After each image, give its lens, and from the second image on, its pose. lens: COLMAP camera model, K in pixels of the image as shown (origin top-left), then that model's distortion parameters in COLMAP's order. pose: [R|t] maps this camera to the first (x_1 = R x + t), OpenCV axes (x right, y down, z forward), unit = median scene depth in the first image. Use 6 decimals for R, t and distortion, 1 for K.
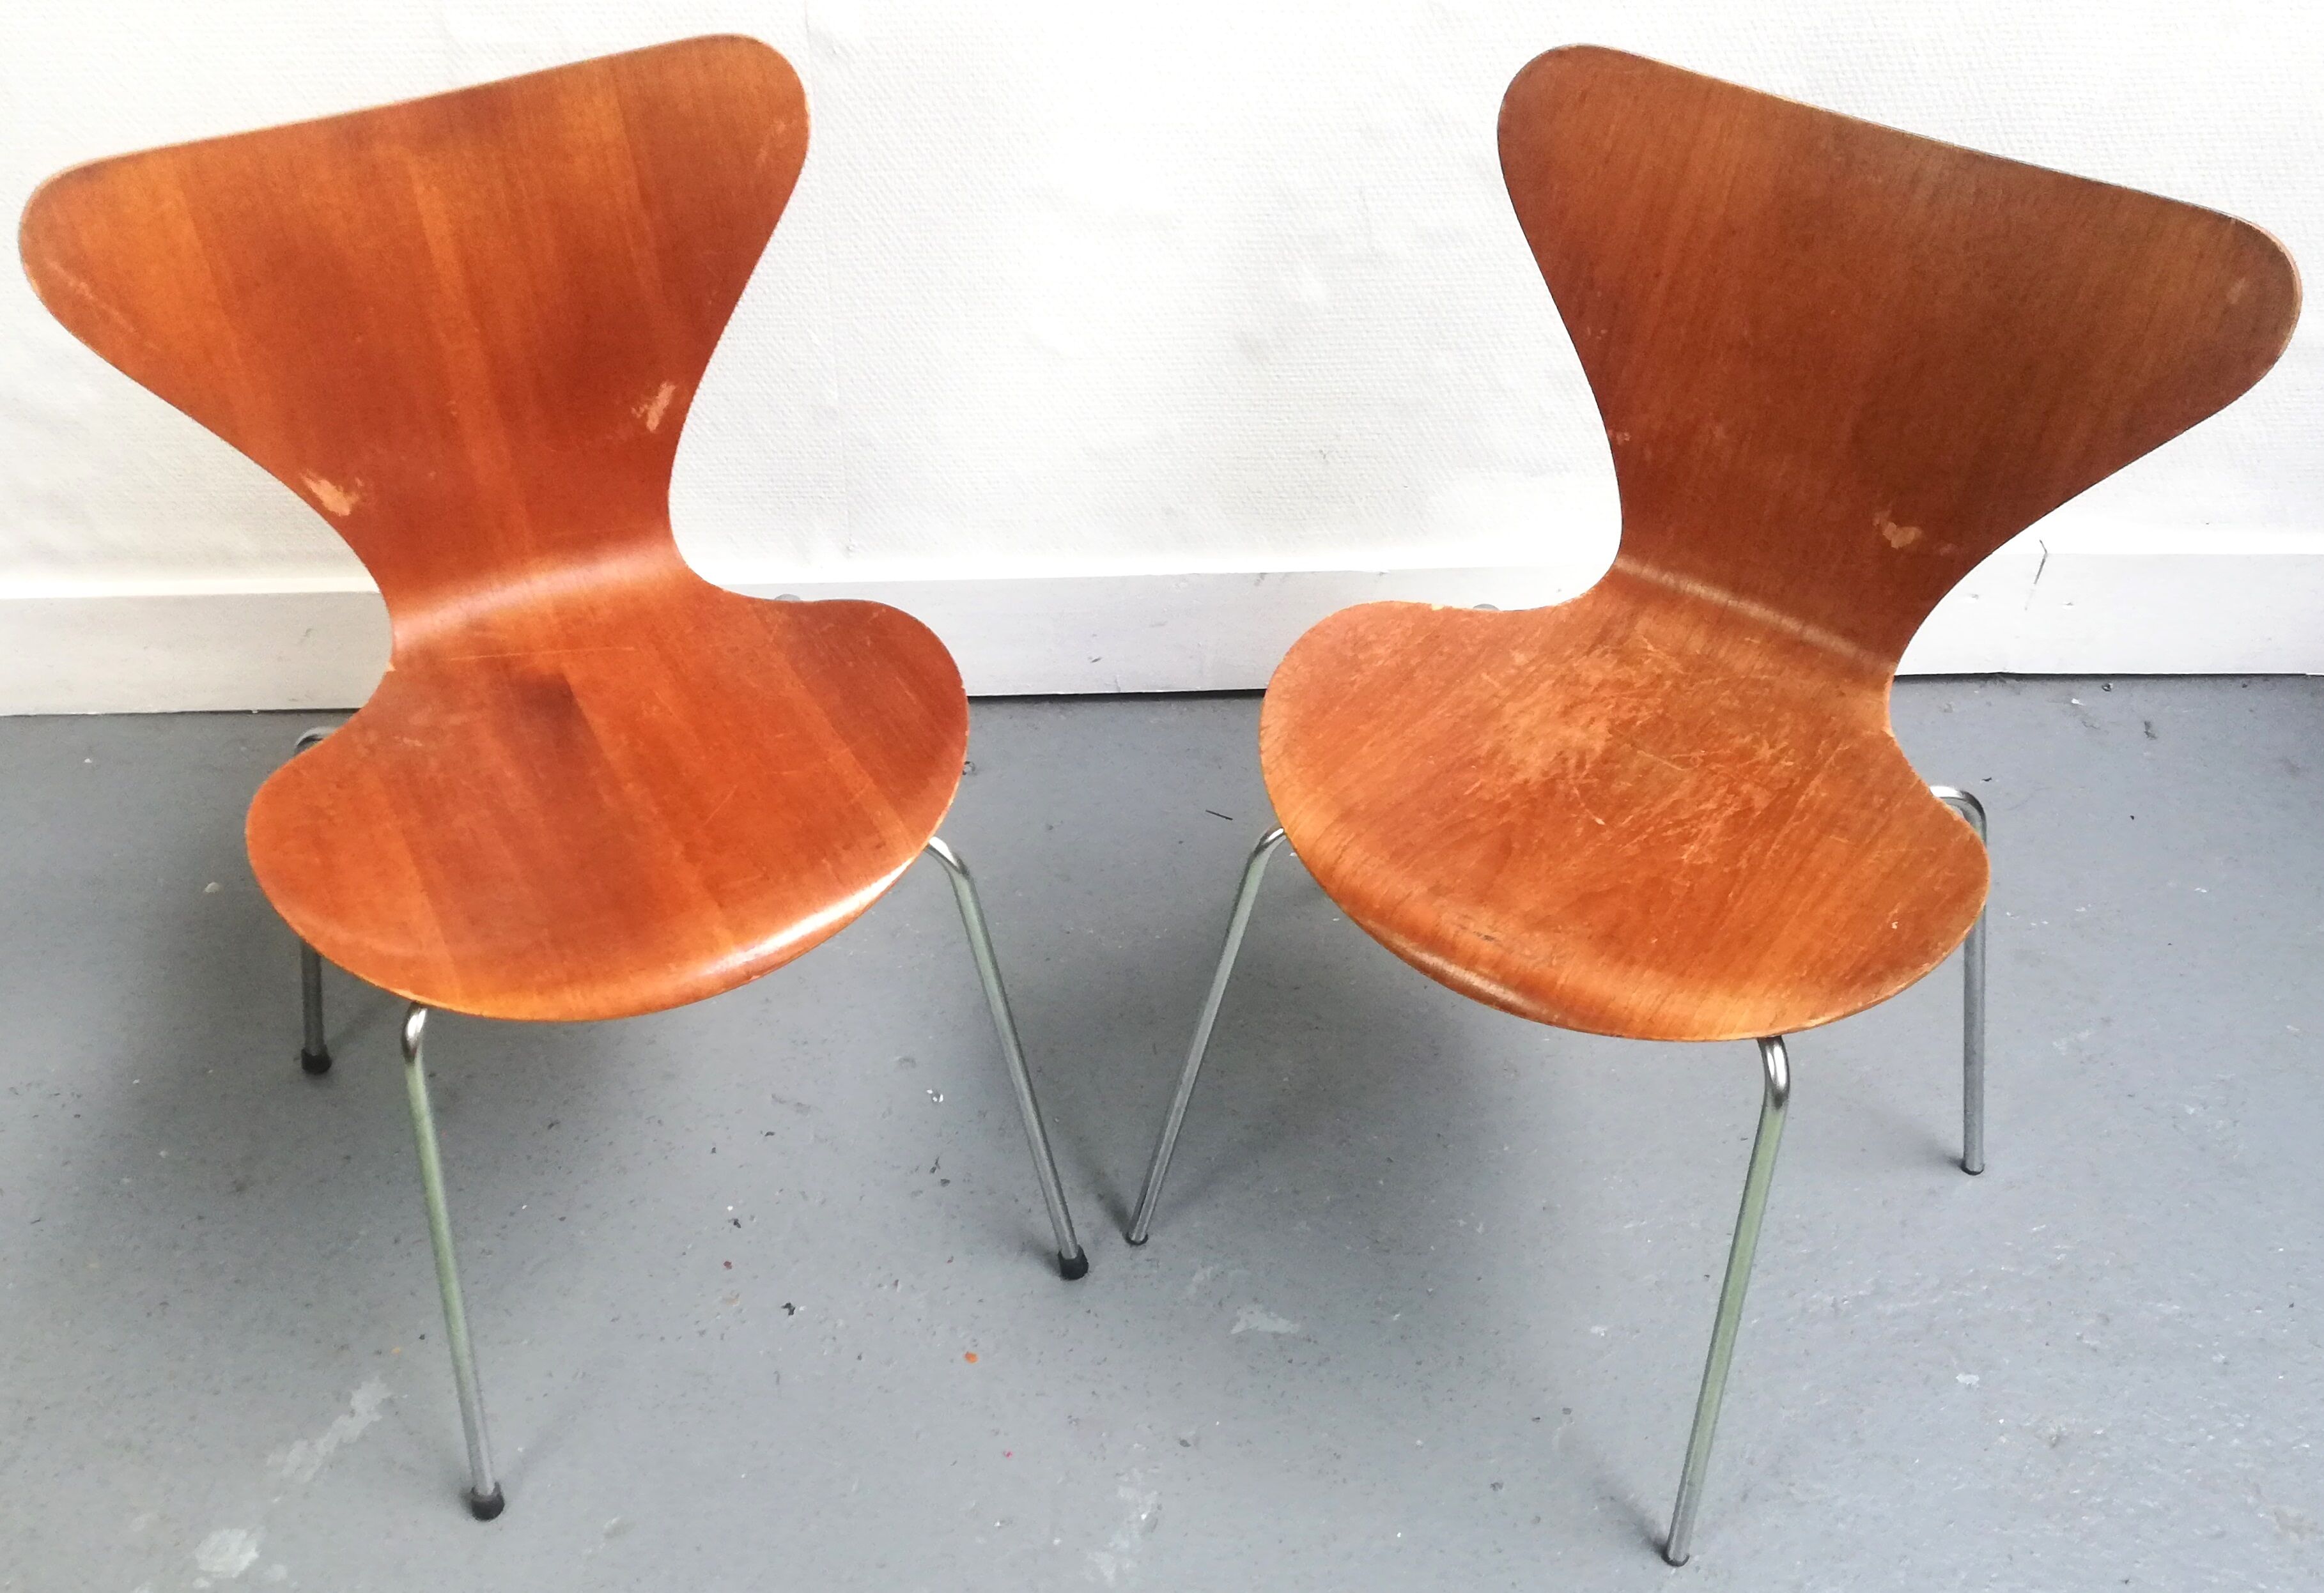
lens RADIAL K [[2185.7, 0, 1158.2], [0, 2185.7, 812.6], [0, 0, 1]] dist [-0.017234, -0.031814]
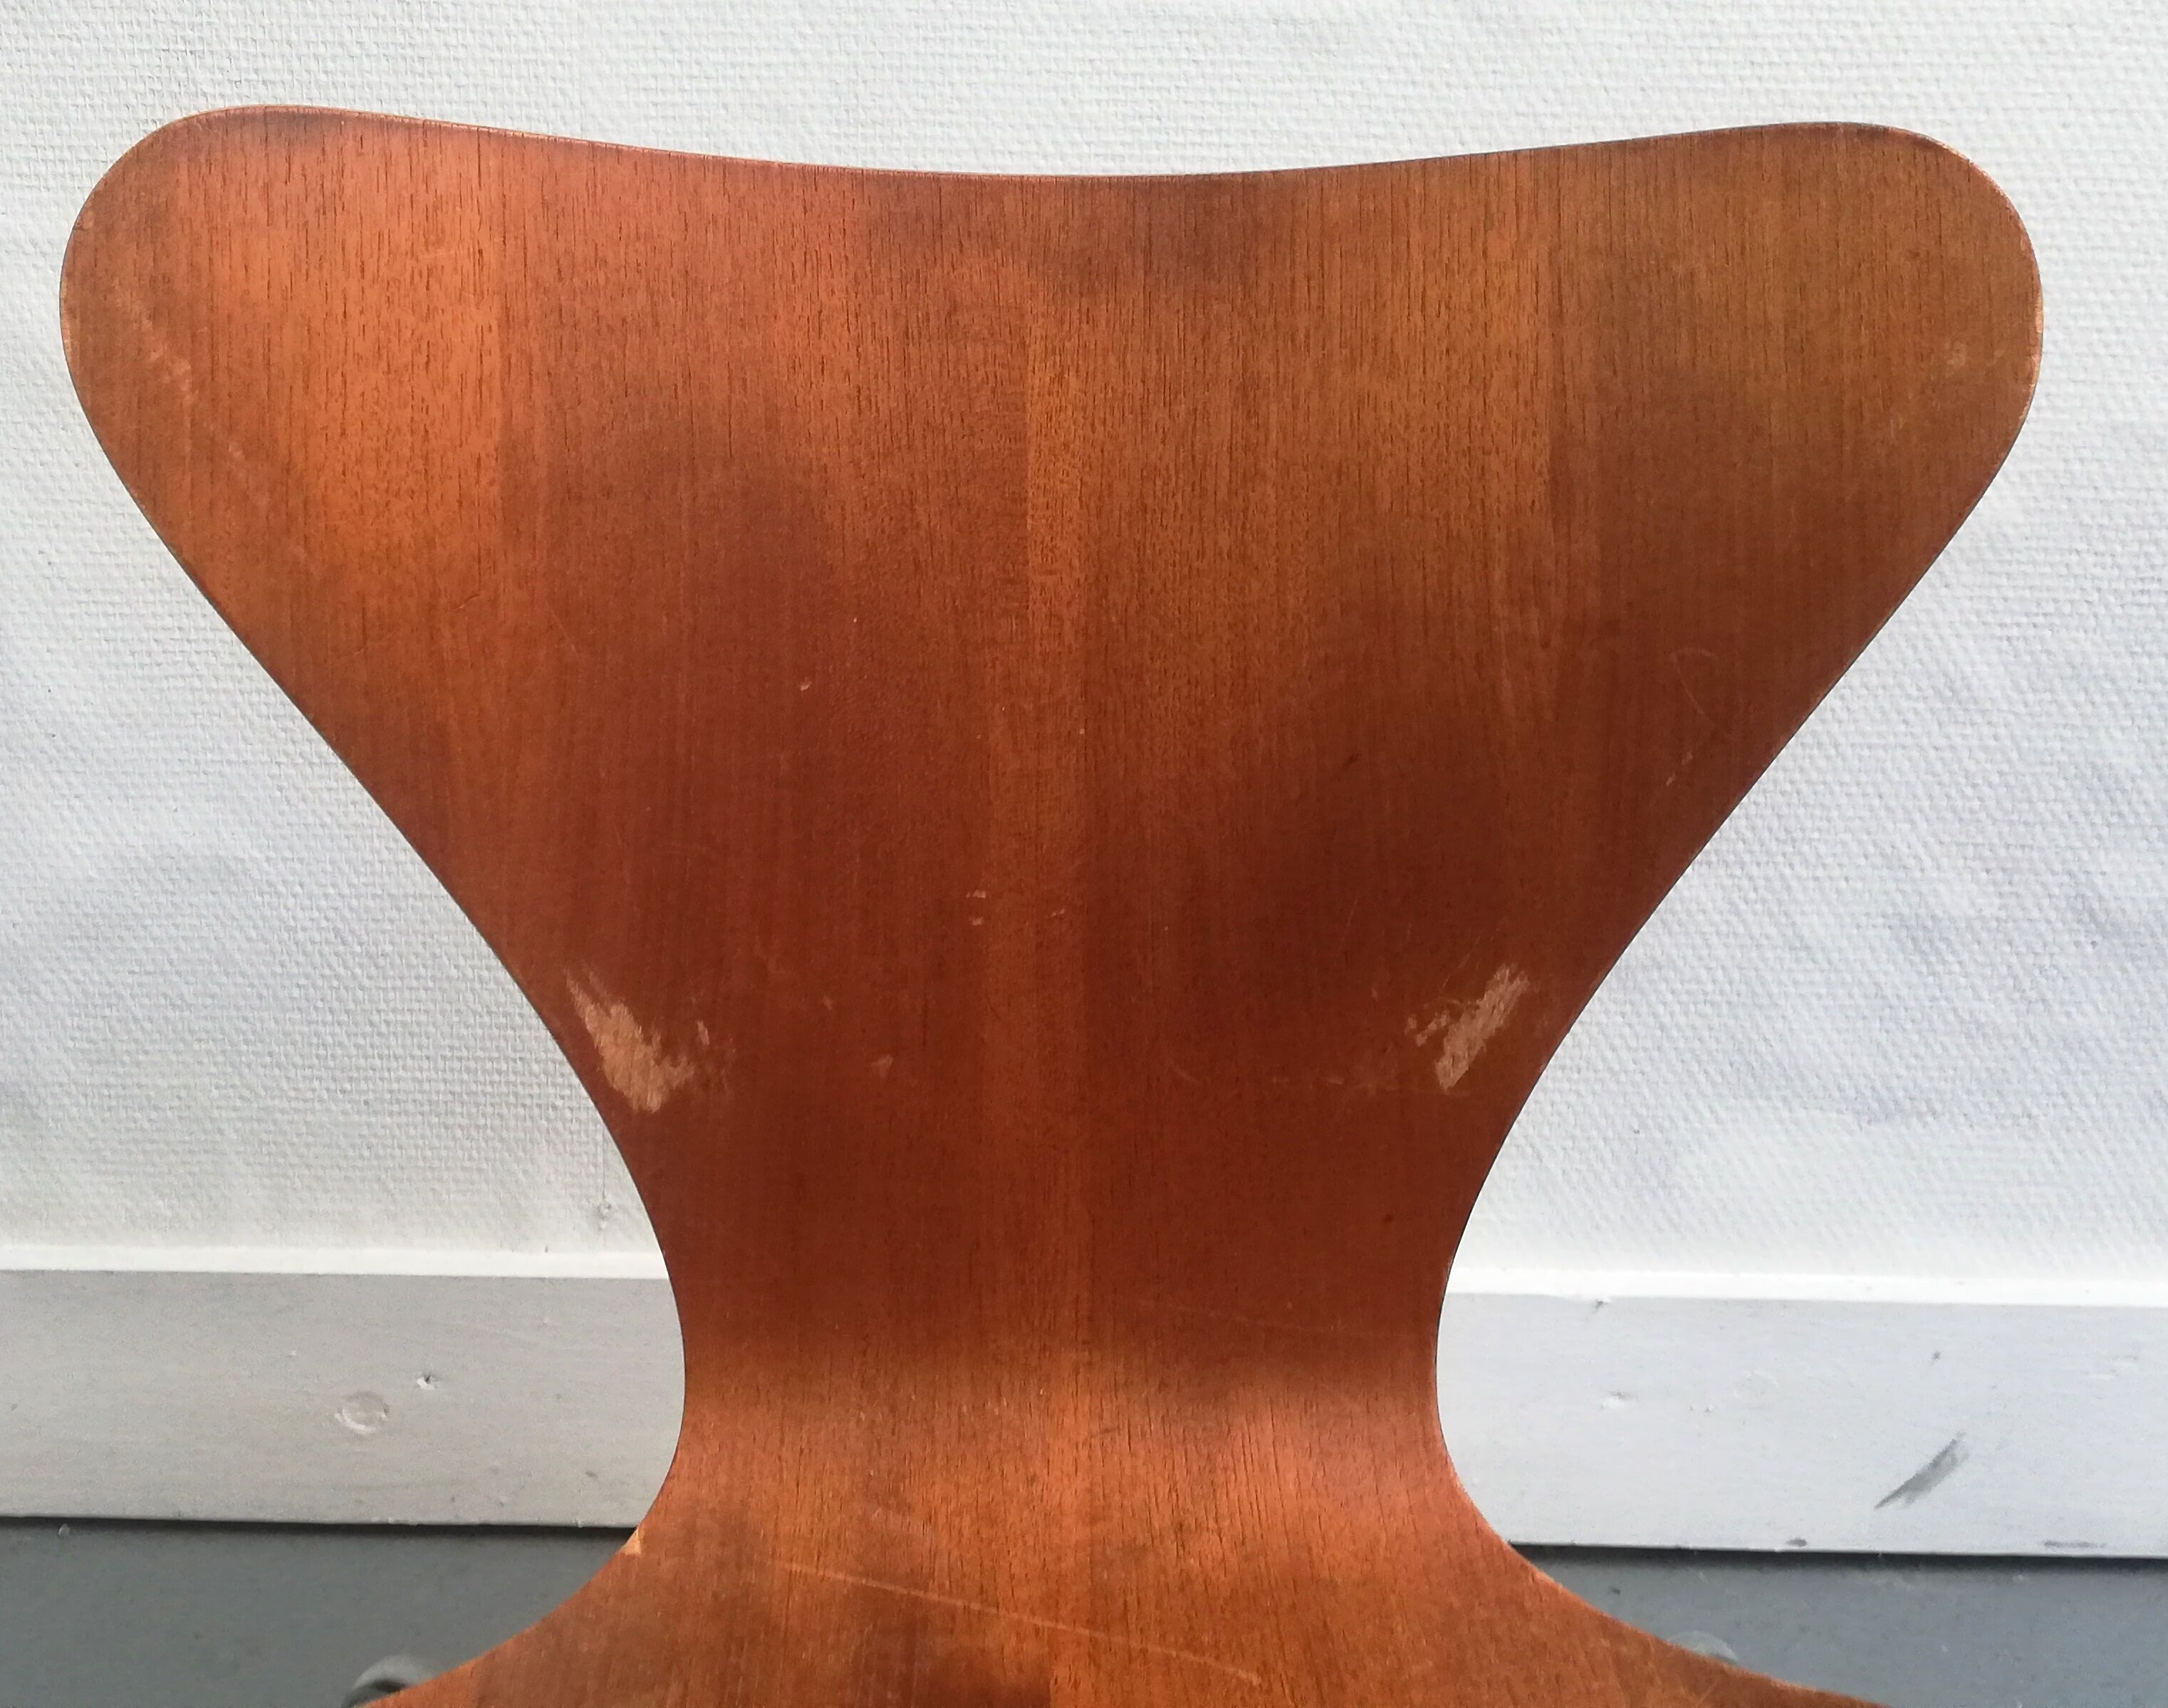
lens RADIAL K [[2780.8, 0, 1078.8], [0, 2780.8, 445.3], [0, 0, 1]] dist [0.111527, -0.224497]
pose [[0.912404, 0.114517, -0.392944, -0.112344], [-0.287196, 0.863155, -0.415309, -0.050545], [0.291612, 0.491781, 0.820435, 0.532691]]
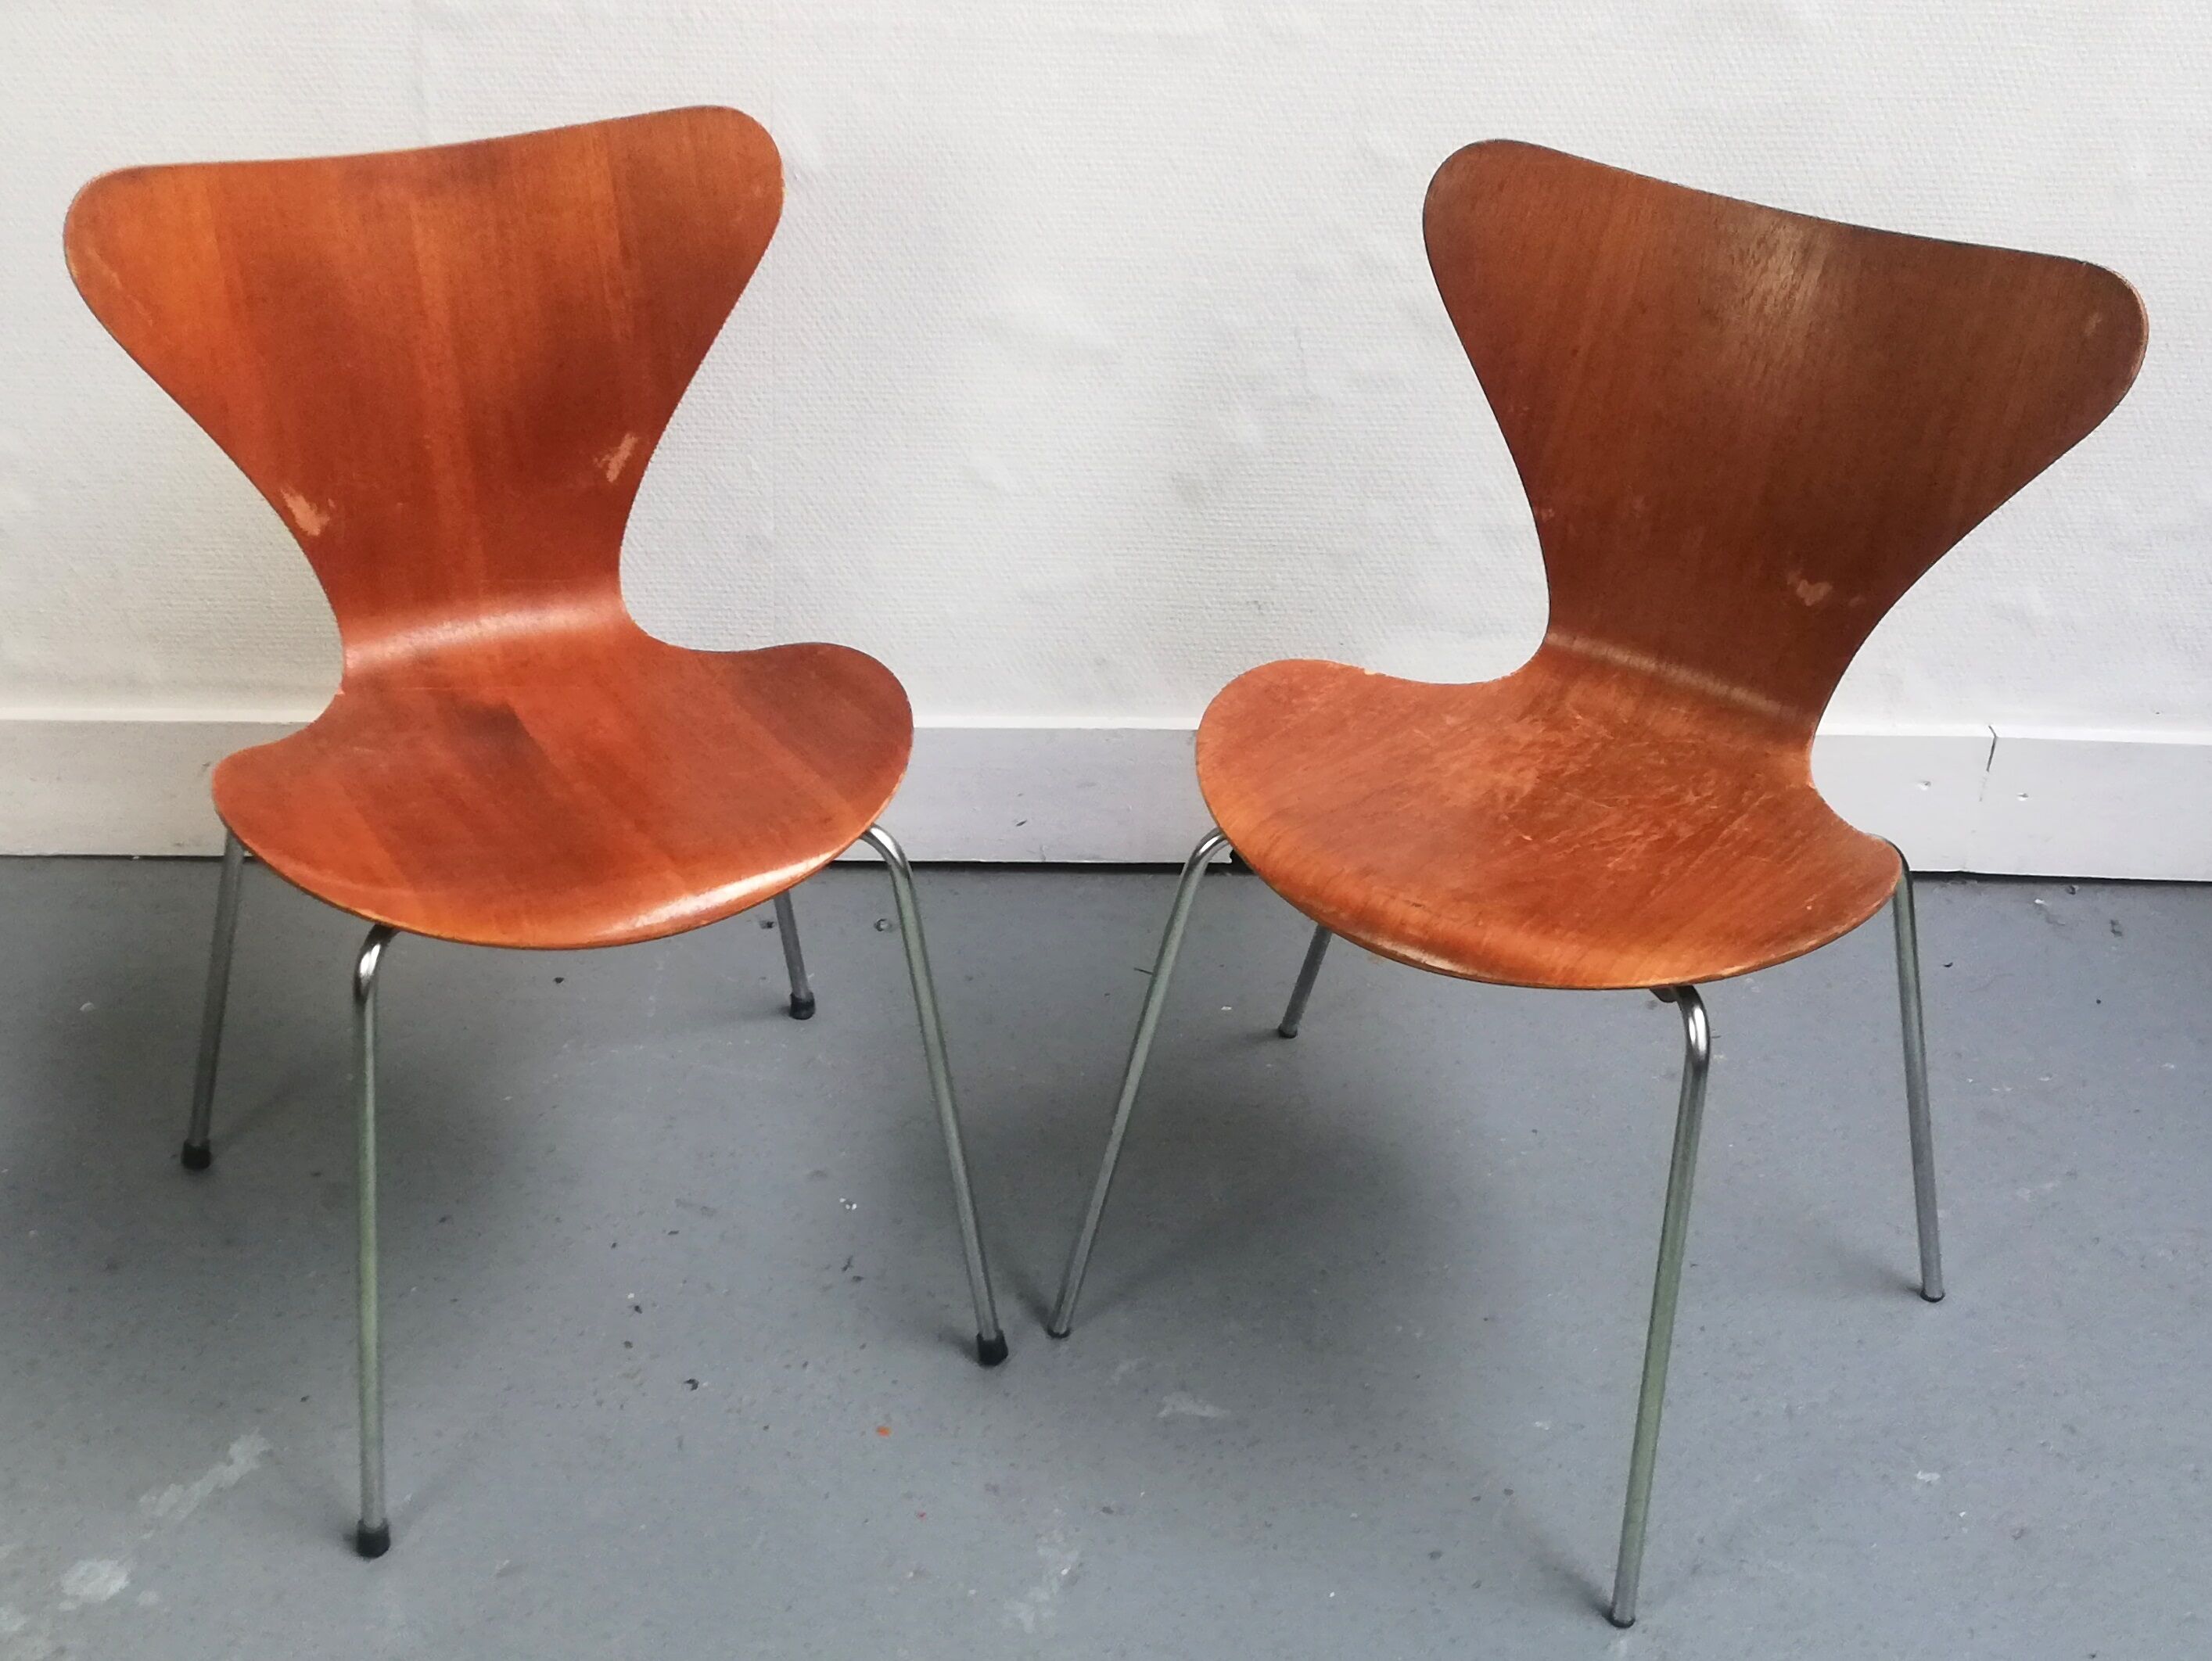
lens RADIAL K [[2689.1, 0, 1106.0], [0, 2689.1, 830.5], [0, 0, 1]] dist [-0.032316, -0.038918]
pose [[0.999567, 0.023047, 0.018288, -0.017391], [-0.018421, 0.974923, -0.221778, 0.269388], [-0.022941, 0.221345, 0.974926, -0.212875]]
